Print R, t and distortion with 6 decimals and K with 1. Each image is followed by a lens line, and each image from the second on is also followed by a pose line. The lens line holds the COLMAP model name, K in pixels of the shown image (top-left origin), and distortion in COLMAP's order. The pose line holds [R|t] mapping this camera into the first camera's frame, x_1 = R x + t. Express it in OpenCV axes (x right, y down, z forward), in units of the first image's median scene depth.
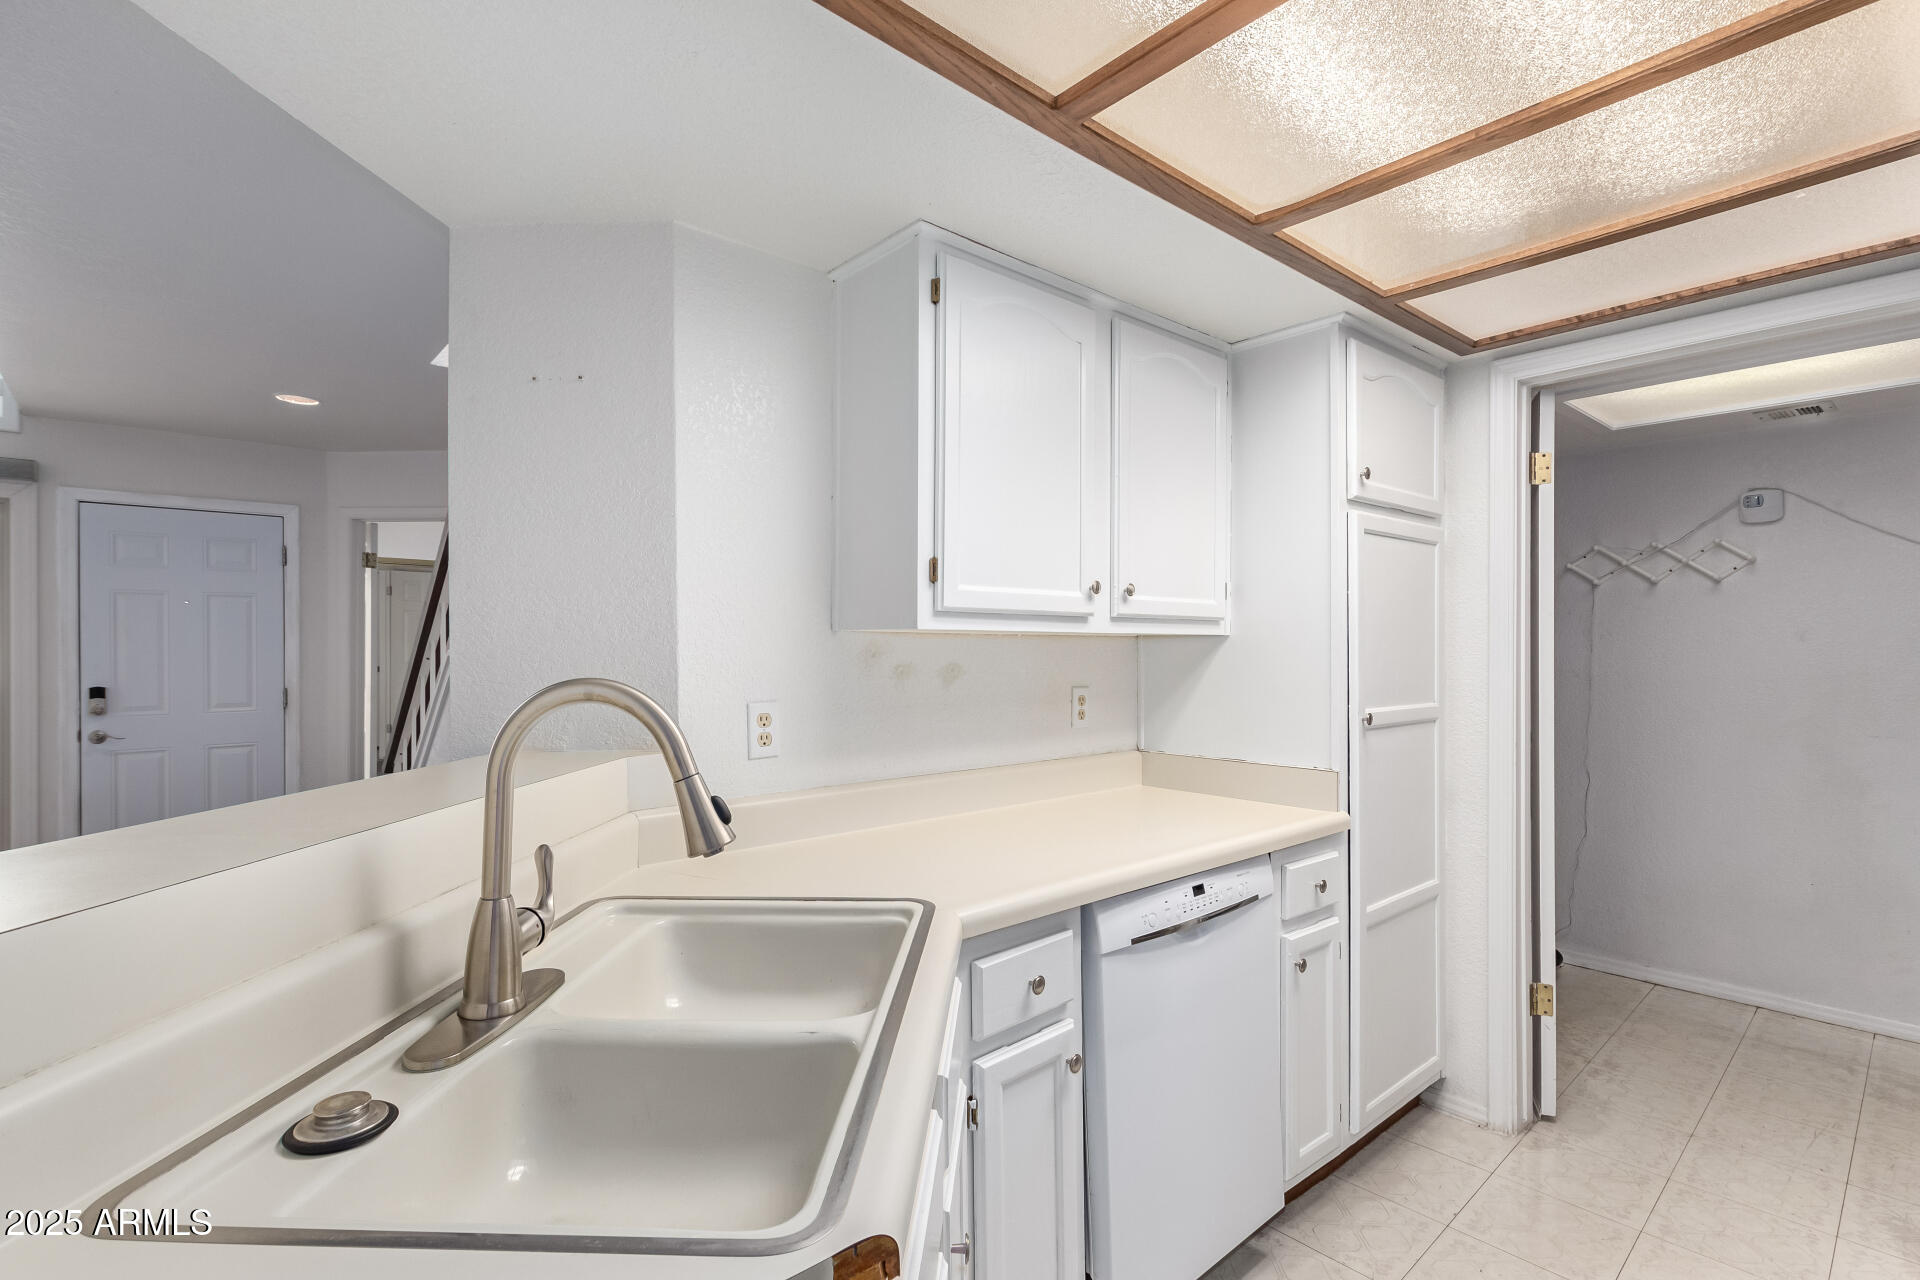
lens RADIAL K [[902.2, 0, 960.6], [0, 902.2, 646.9], [0, 0, 1]] dist [0.008035, -0.002523]
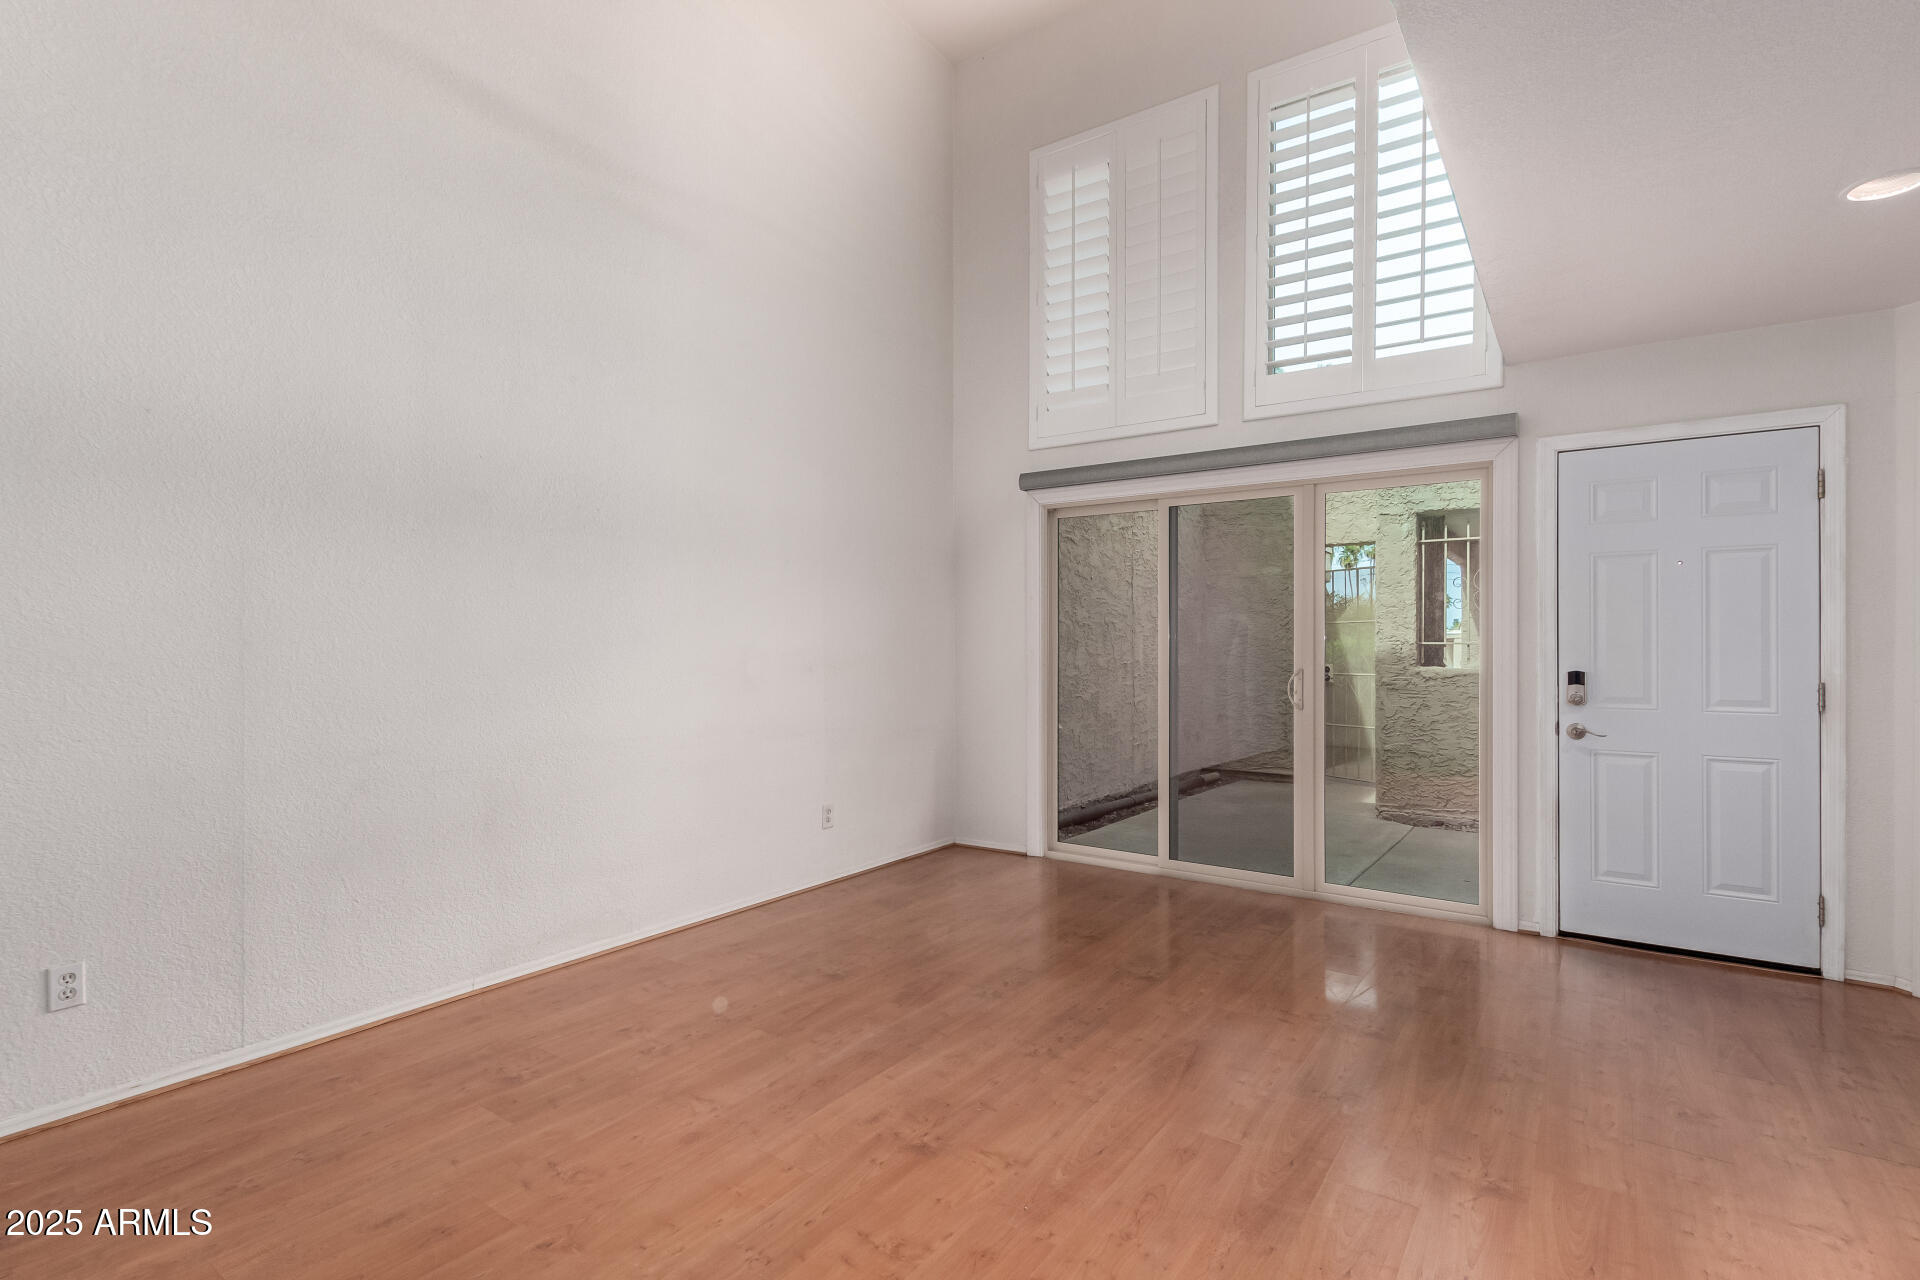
lens RADIAL K [[902.2, 0, 972.3], [0, 902.2, 641.9], [0, 0, 1]] dist [0.008035, -0.002523]
pose [[0.225481, -0.001143, -0.974247, -0.265576], [-0.004020, 0.999990, -0.002104, 0.021398], [0.974239, 0.004391, 0.225474, 0.270716]]
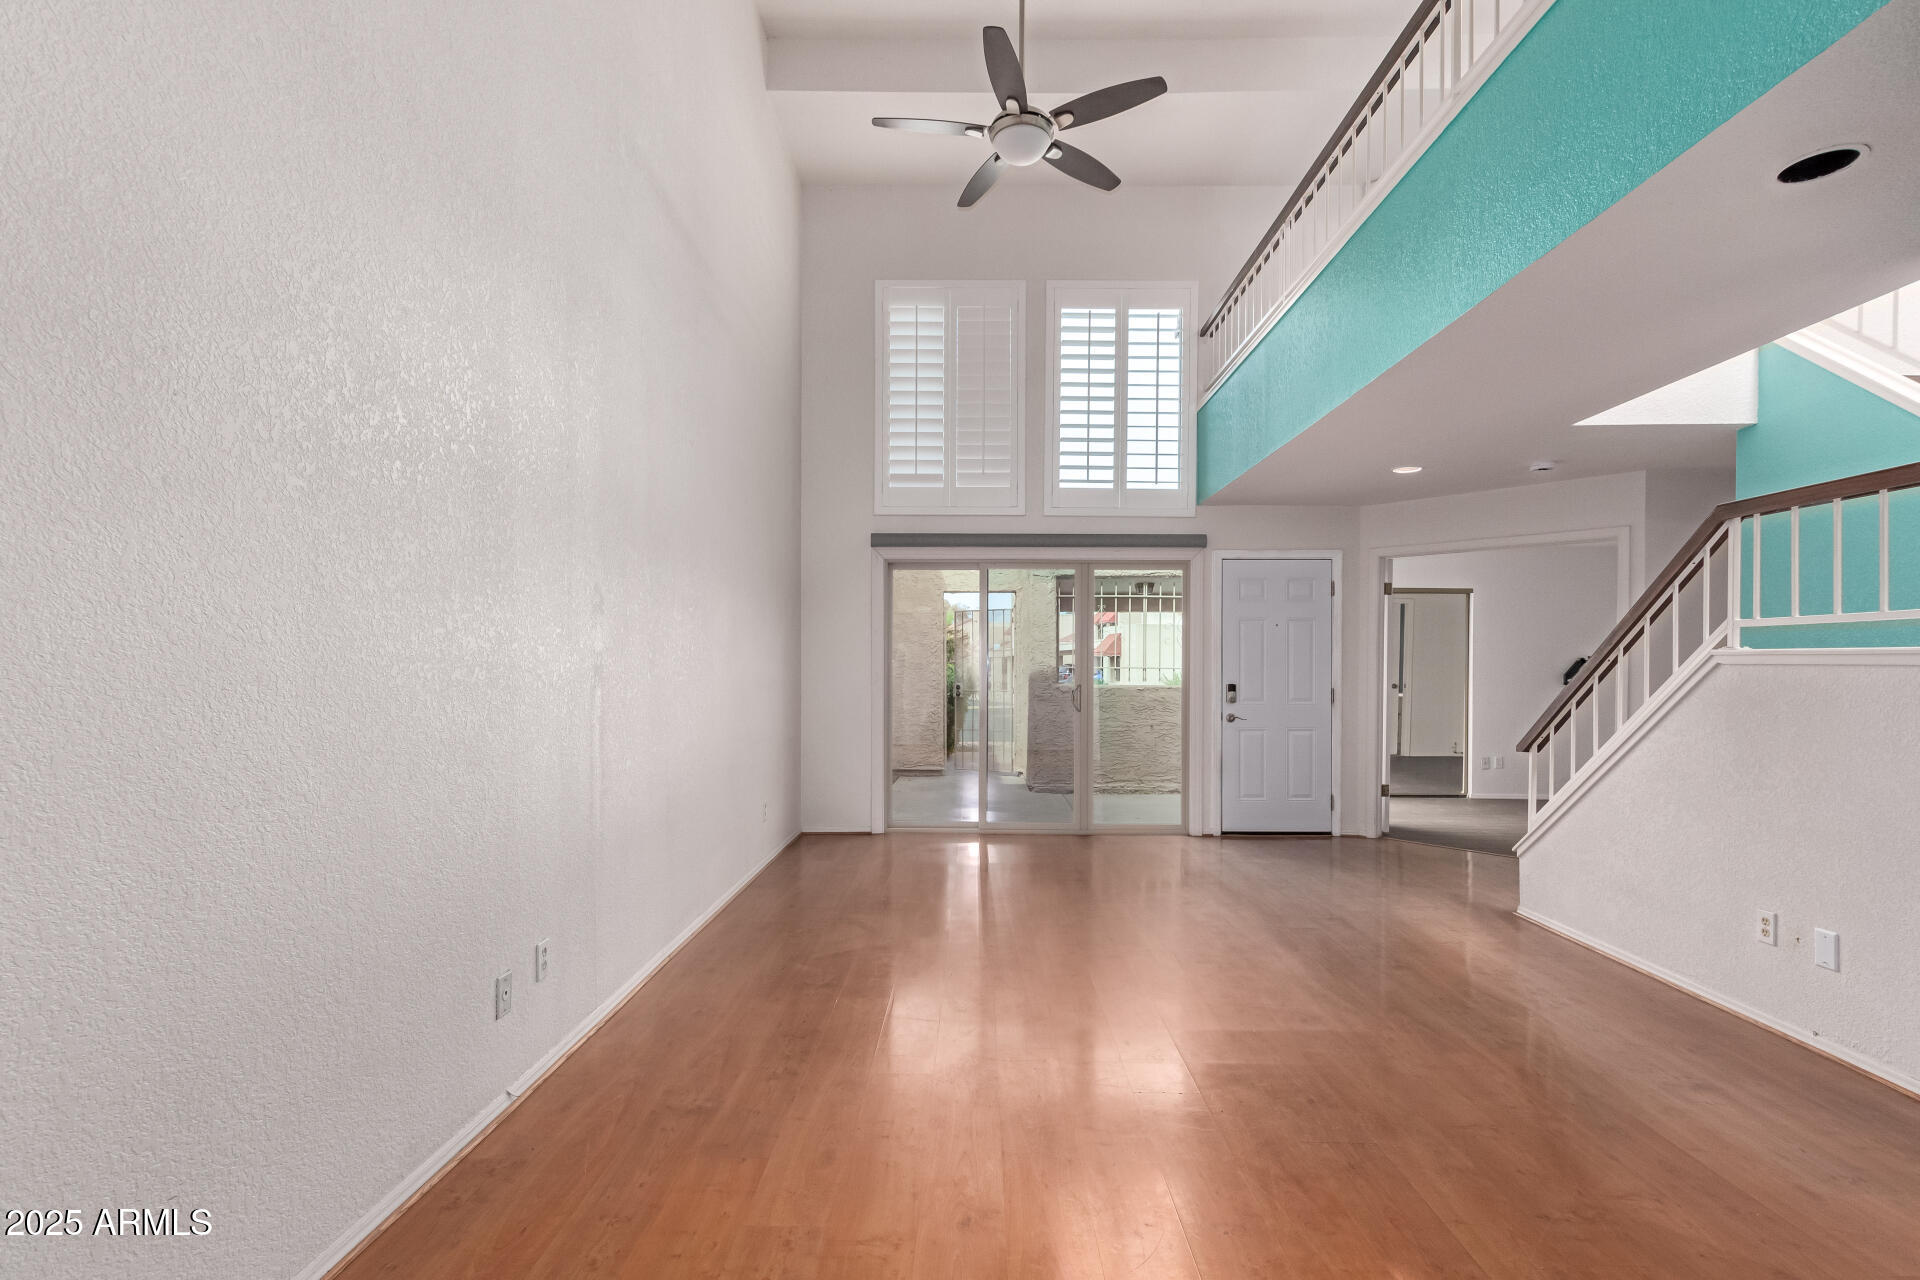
lens RADIAL K [[902.2, 0, 954.8], [0, 902.2, 668.8], [0, 0, 1]] dist [0.008035, -0.002523]
pose [[0.730629, 0.004472, -0.682760, -0.275331], [-0.006293, 0.999980, -0.000184, 0.023006], [0.682746, 0.004431, 0.730642, -0.383870]]
